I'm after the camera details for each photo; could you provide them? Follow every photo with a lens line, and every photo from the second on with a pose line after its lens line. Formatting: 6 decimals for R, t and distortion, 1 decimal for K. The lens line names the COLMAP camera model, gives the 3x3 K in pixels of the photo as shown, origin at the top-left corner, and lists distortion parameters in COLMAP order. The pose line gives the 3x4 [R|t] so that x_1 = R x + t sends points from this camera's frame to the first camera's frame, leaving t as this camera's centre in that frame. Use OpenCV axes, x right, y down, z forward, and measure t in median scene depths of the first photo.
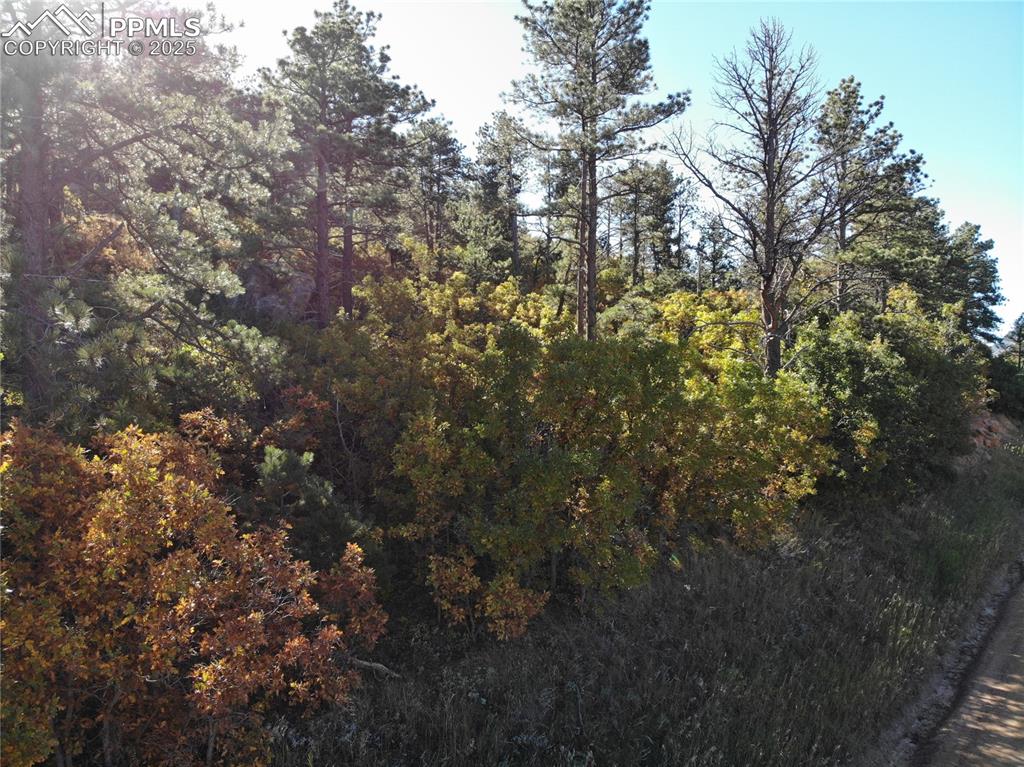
lens RADIAL K [[750.7, 0, 528.5], [0, 750.7, 390.5], [0, 0, 1]] dist [0.069110, -0.171481]
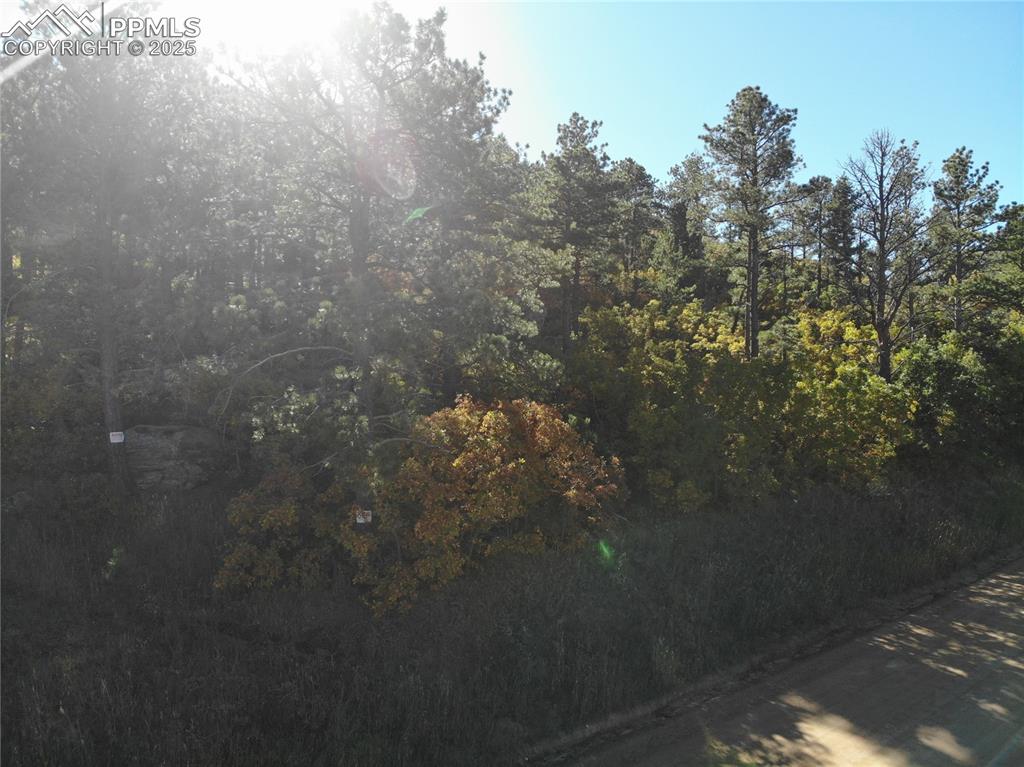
lens RADIAL K [[750.7, 0, 511.4], [0, 750.7, 390.2], [0, 0, 1]] dist [0.069110, -0.171481]
pose [[0.964988, 0.002242, -0.262284, 0.016526], [-0.002065, 0.999997, 0.000950, 0.000954], [0.262285, -0.000375, 0.964990, -0.423205]]
